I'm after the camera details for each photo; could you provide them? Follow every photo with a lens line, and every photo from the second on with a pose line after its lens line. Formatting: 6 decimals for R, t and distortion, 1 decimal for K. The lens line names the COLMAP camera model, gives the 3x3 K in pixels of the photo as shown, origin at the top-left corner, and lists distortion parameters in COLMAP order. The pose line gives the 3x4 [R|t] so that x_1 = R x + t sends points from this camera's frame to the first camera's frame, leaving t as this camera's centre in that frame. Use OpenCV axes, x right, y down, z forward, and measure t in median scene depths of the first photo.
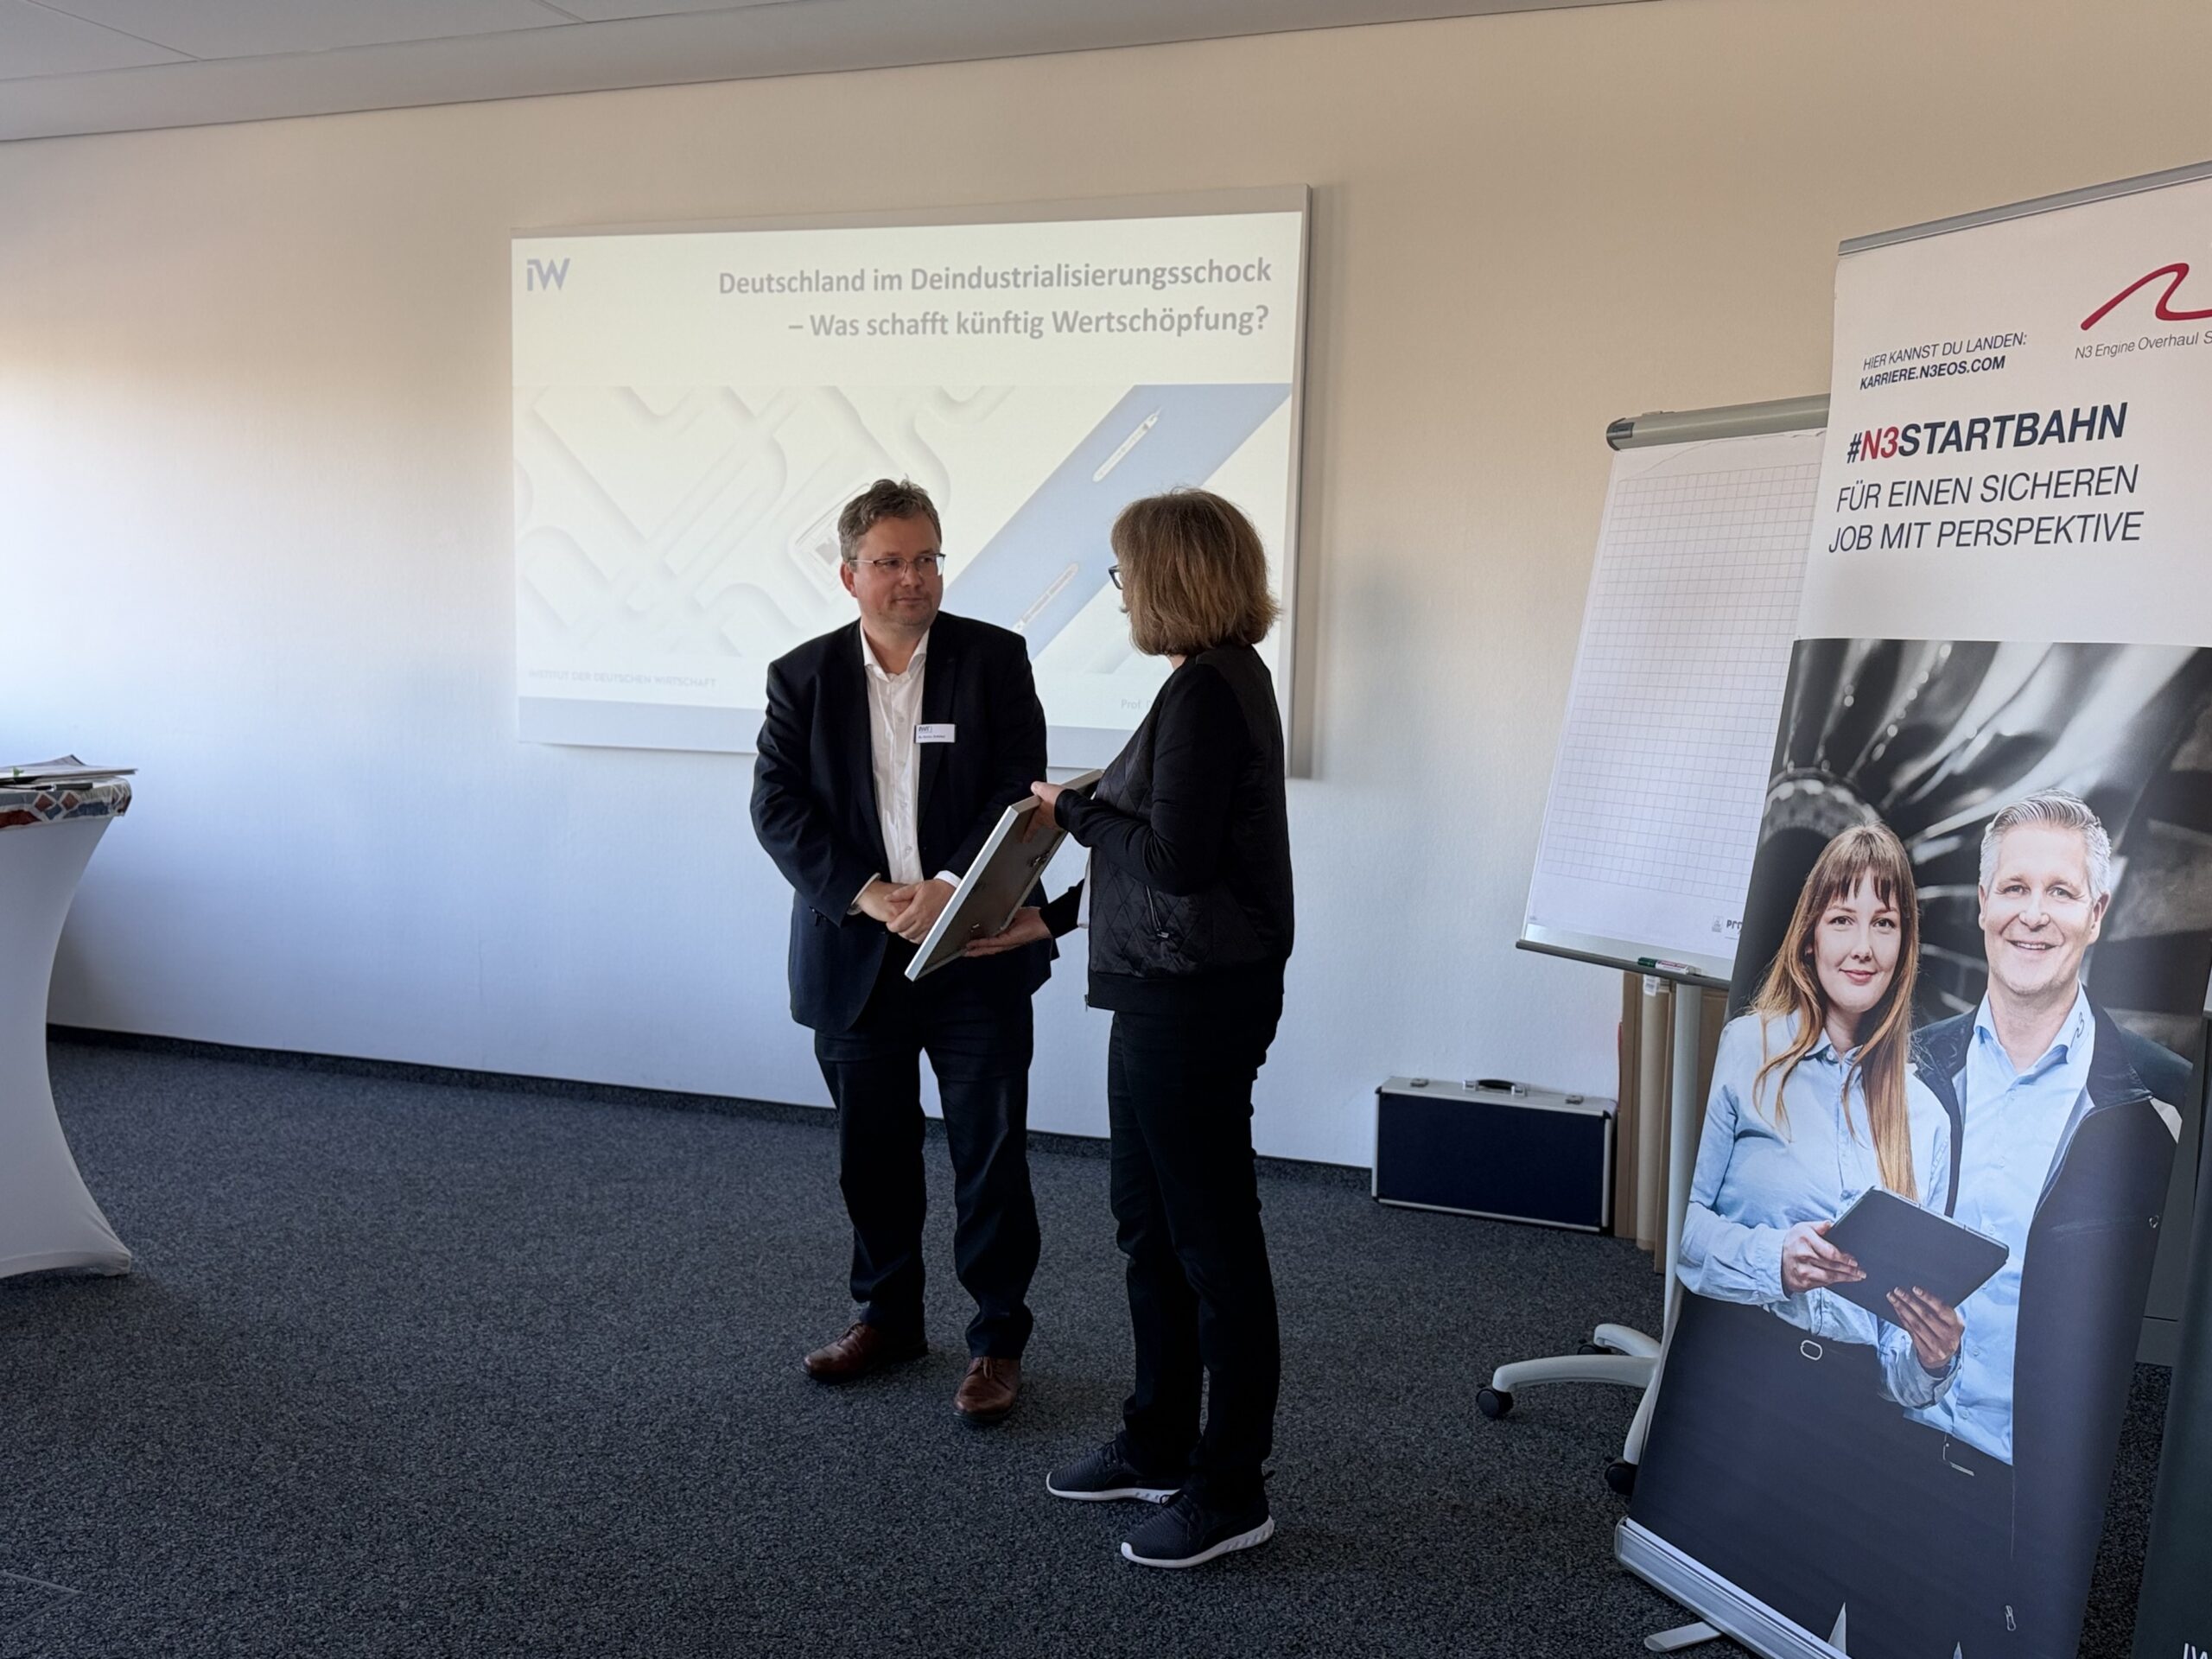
lens RADIAL K [[2118.0, 0, 1106.0], [0, 2118.0, 829.5], [0, 0, 1]] dist [-0.009668, -0.013395]
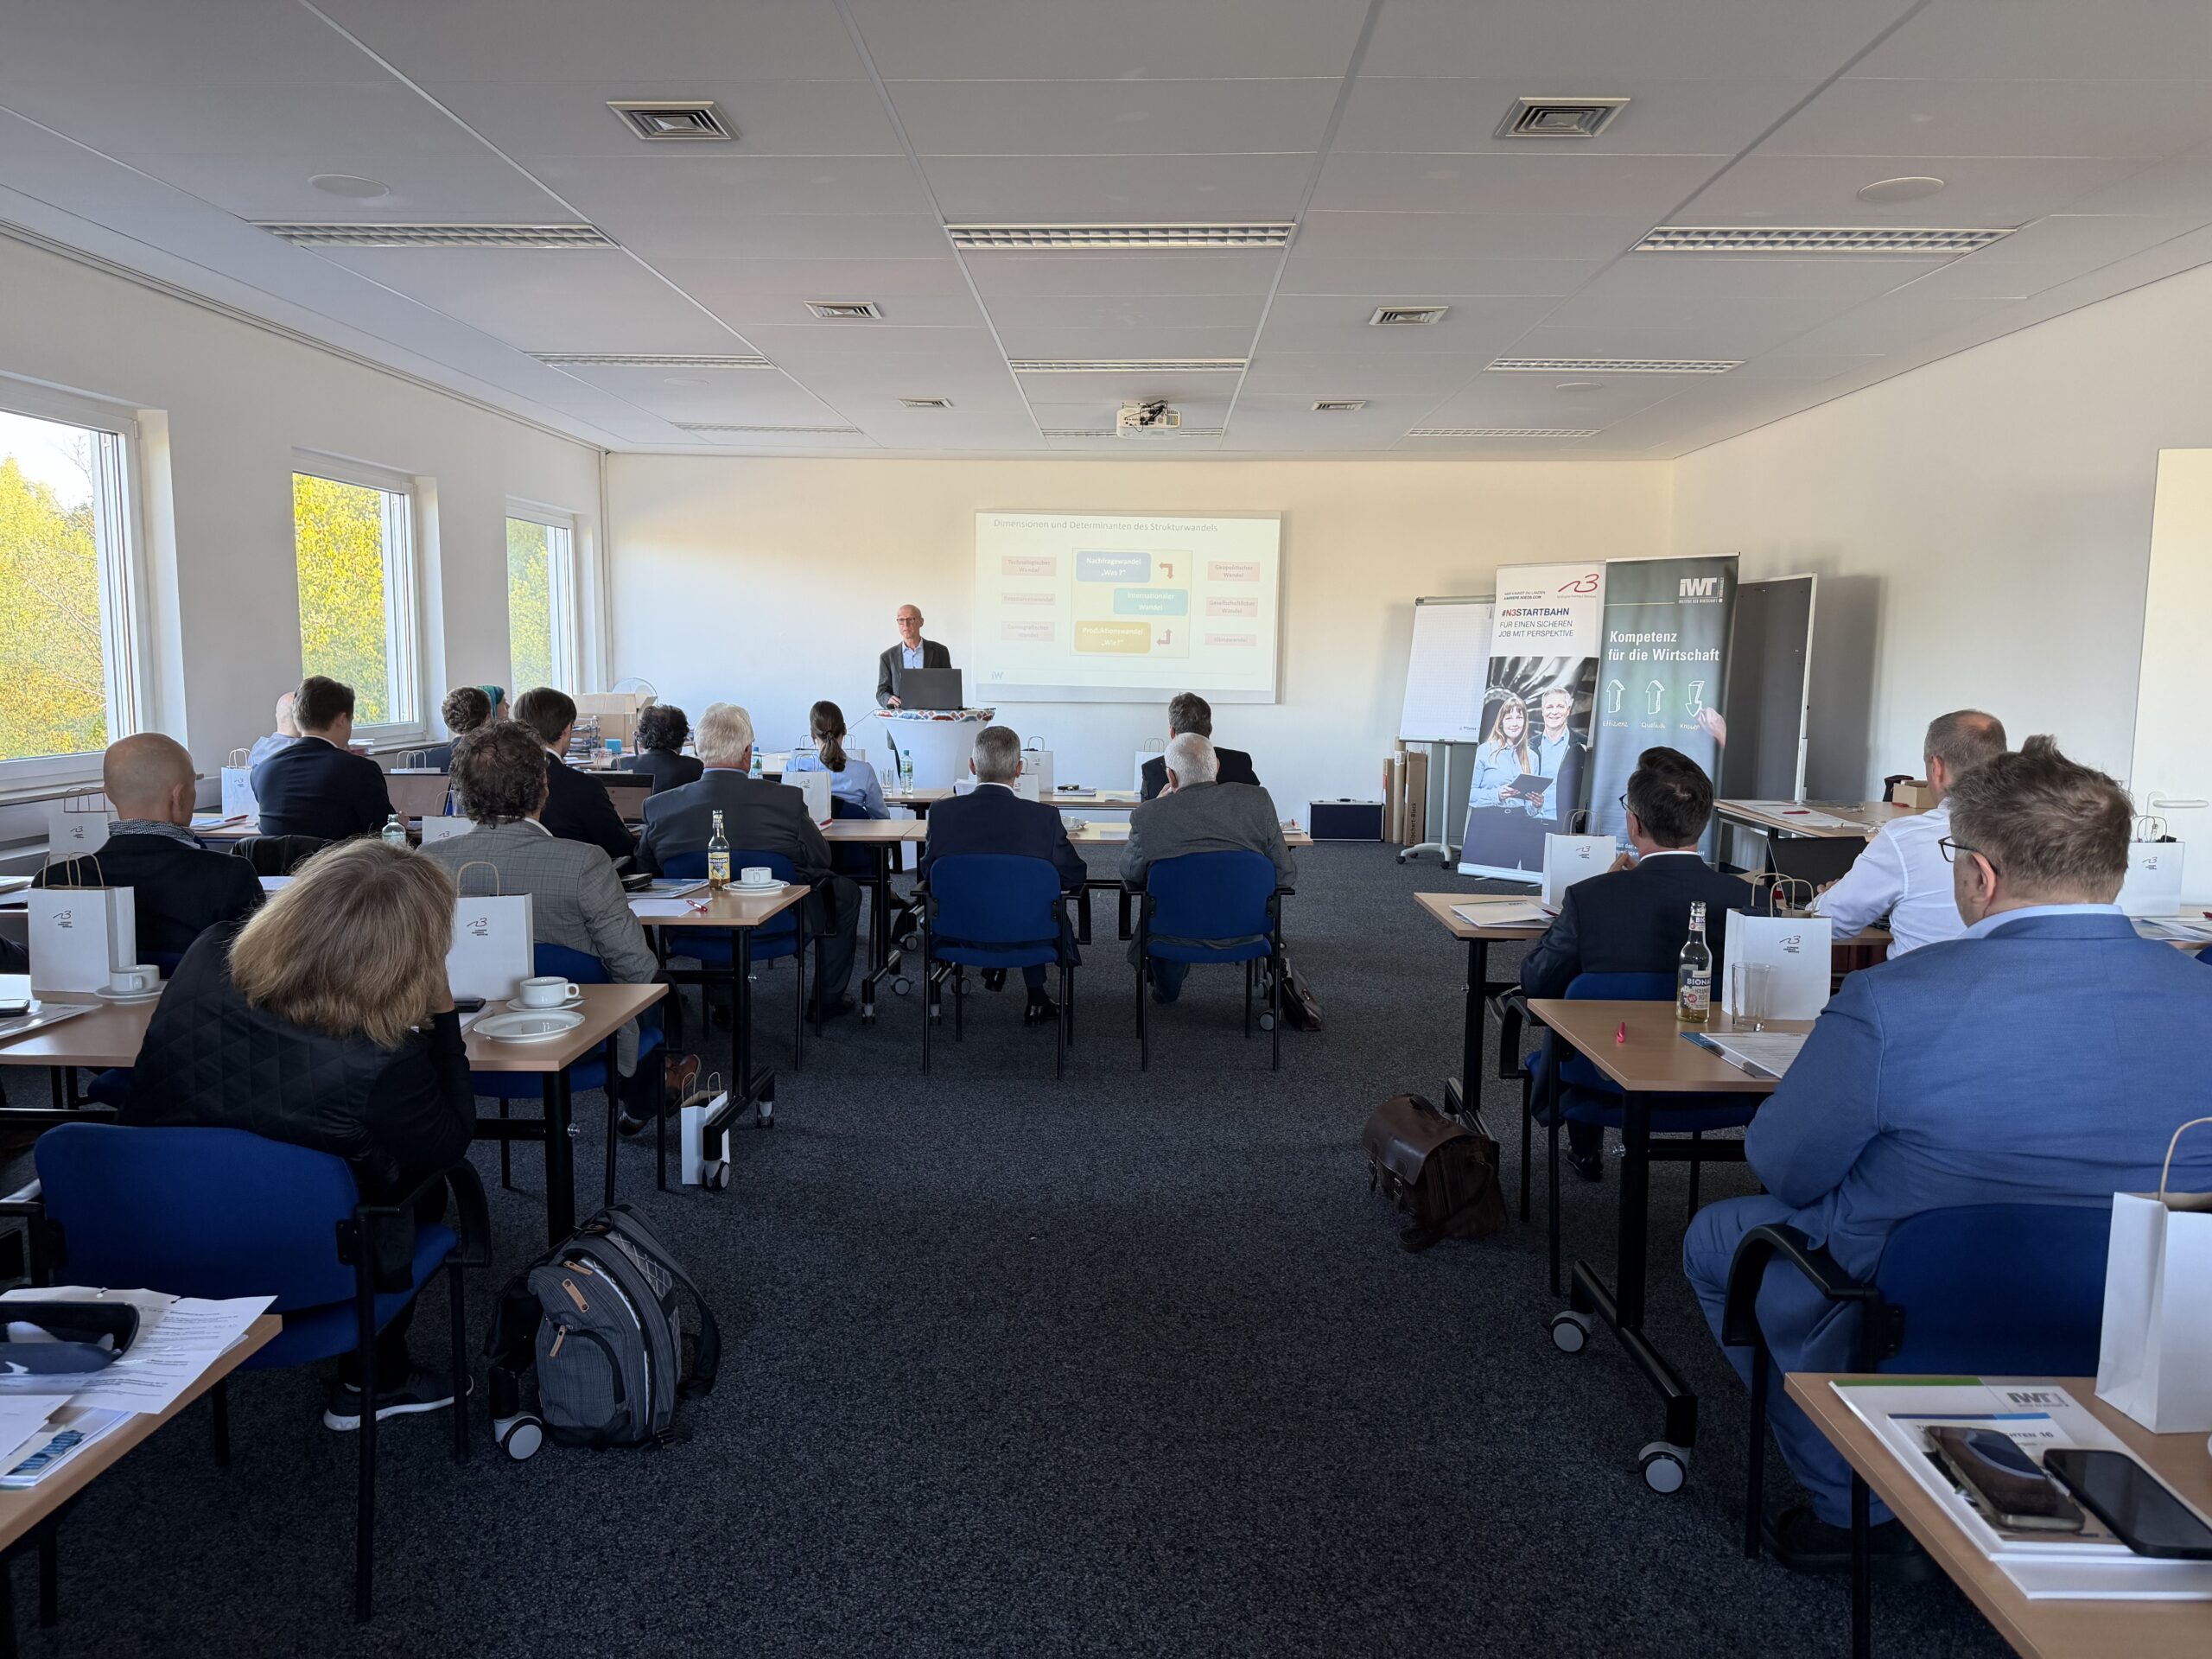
lens RADIAL K [[1544.5, 0, 1106.0], [0, 1544.5, 829.5], [0, 0, 1]] dist [0.037133, -0.081327]
pose [[0.957565, -0.047093, 0.284343, -1.424759], [0.041009, 0.998785, 0.027314, 0.153313], [-0.285284, -0.014494, 0.958334, -1.927063]]
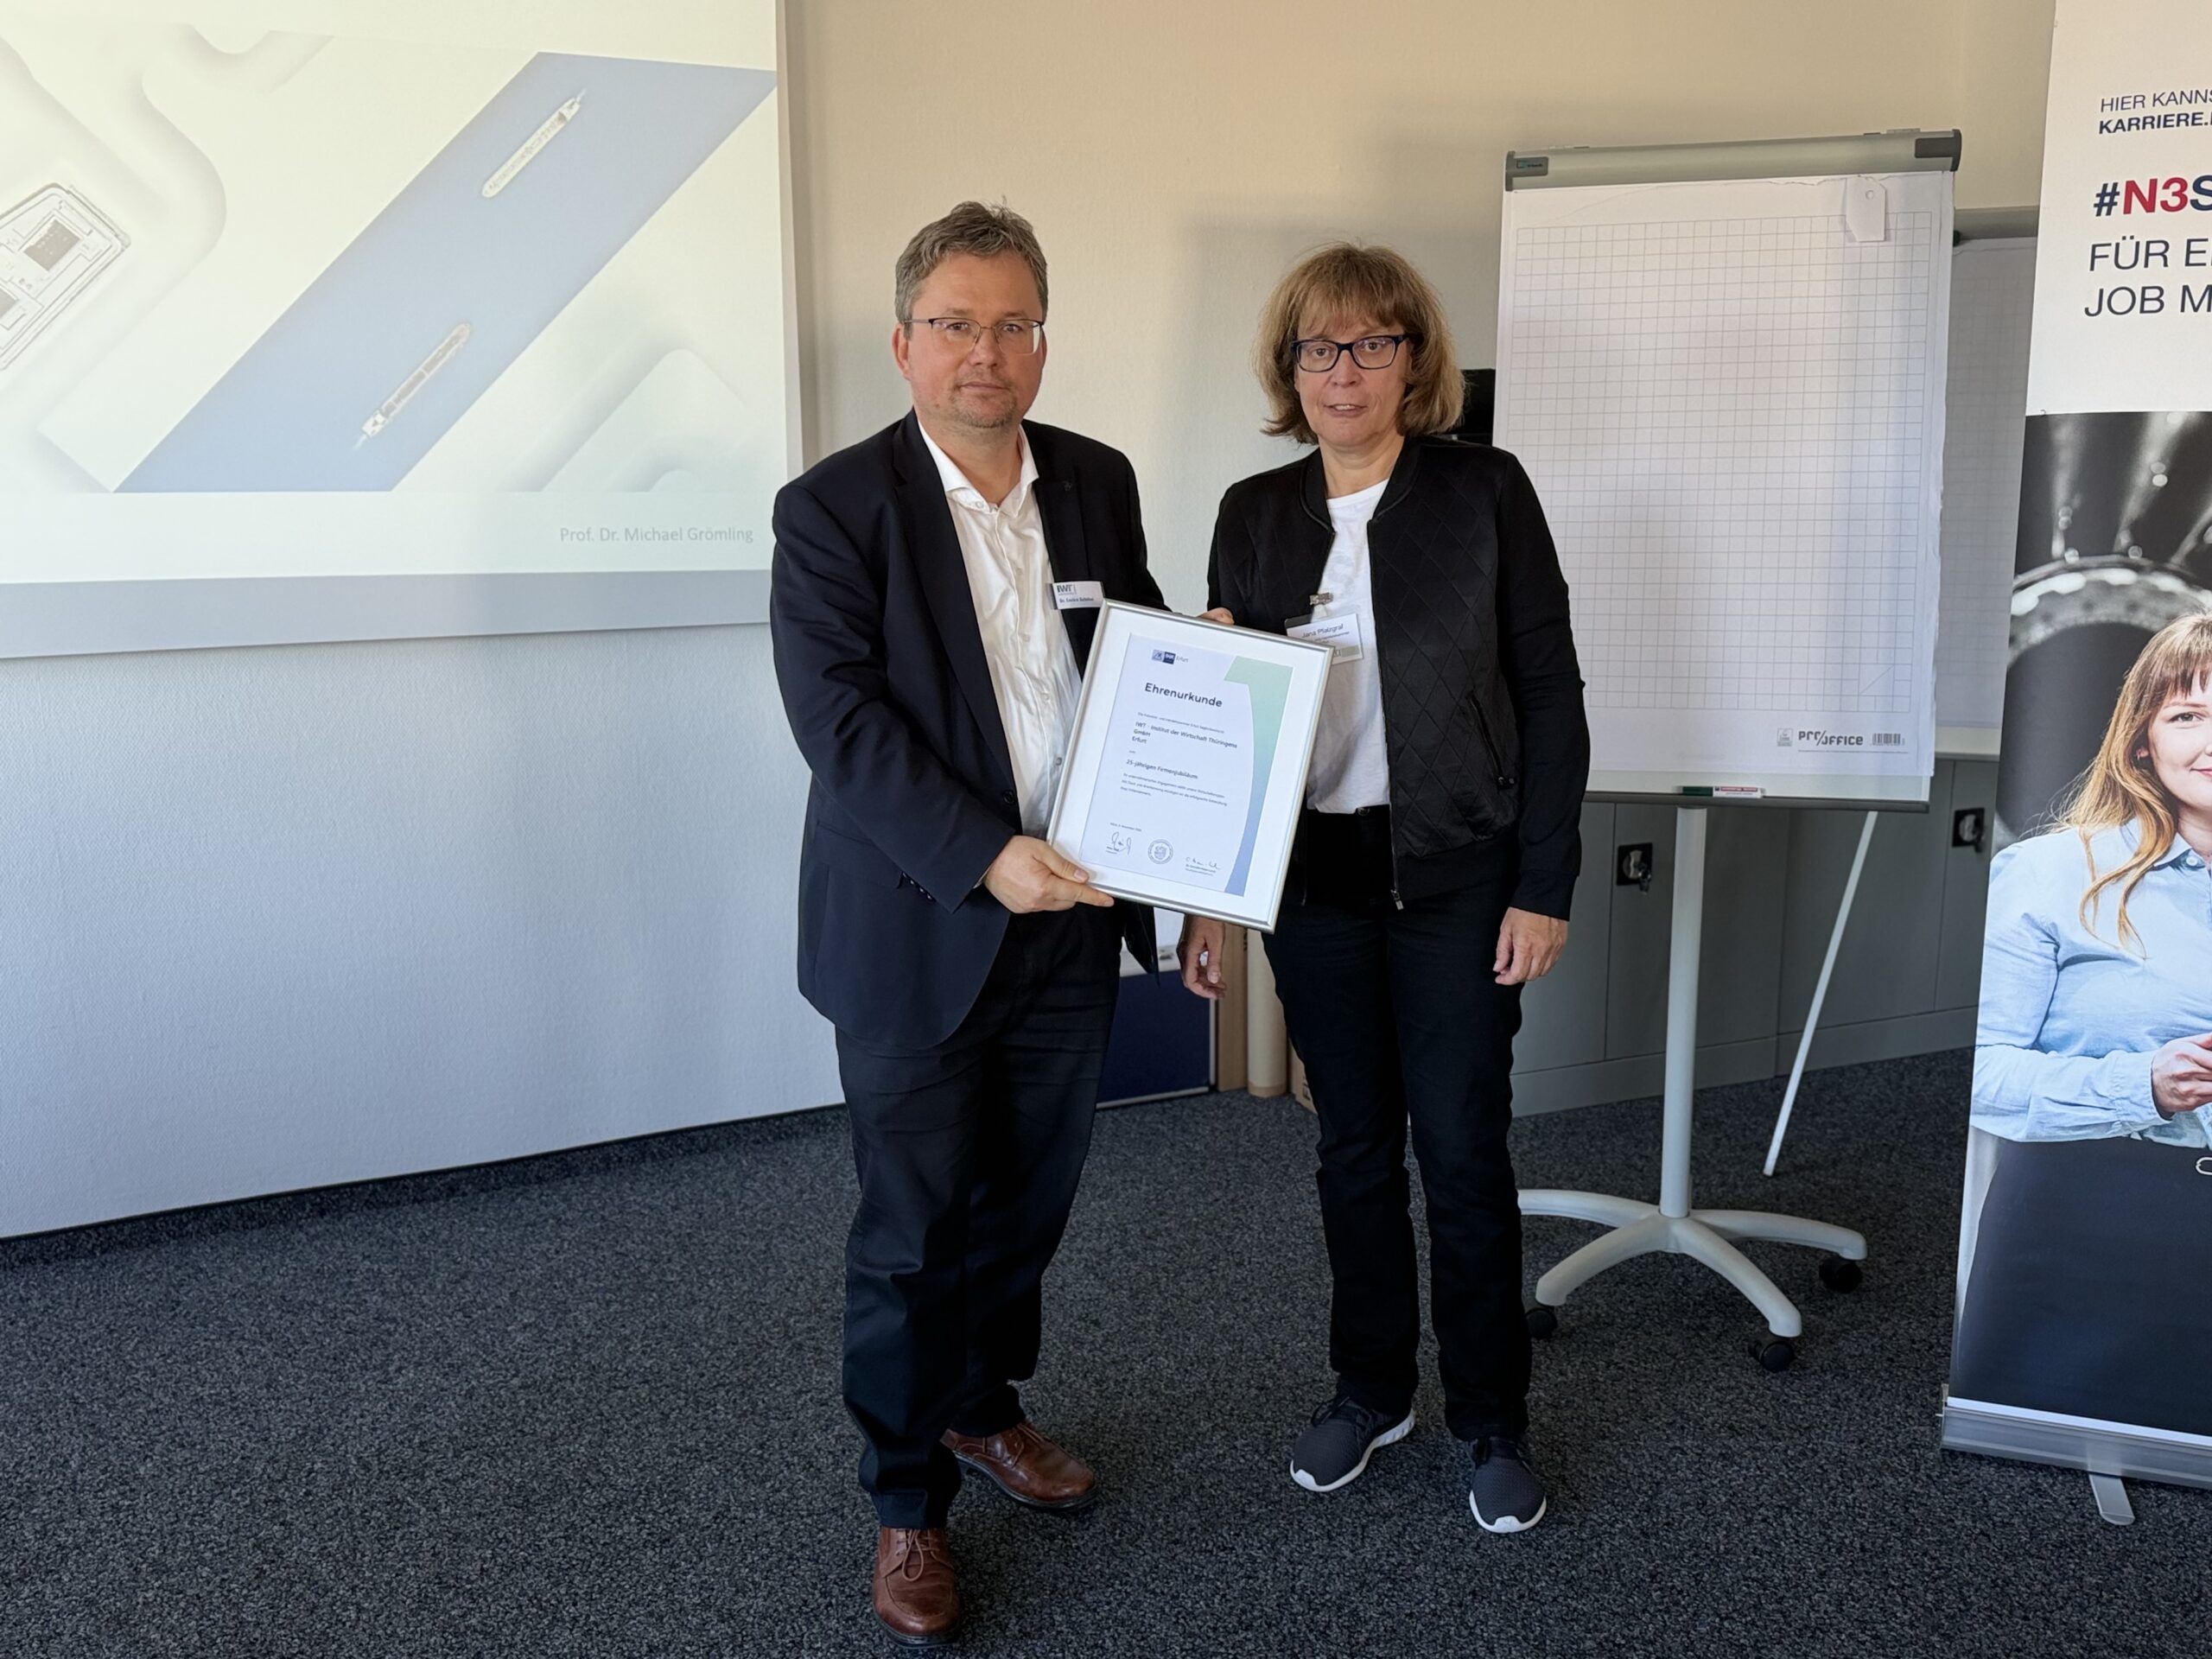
lens RADIAL K [[1985.4, 0, 1106.0], [0, 1985.4, 829.5], [0, 0, 1]] dist [-0.018434, -0.016106]
pose [[0.701099, -0.172102, 0.691984, -0.594831], [0.093703, 0.984258, 0.149856, -0.082868], [-0.706881, -0.040223, 0.706188, 0.712516]]
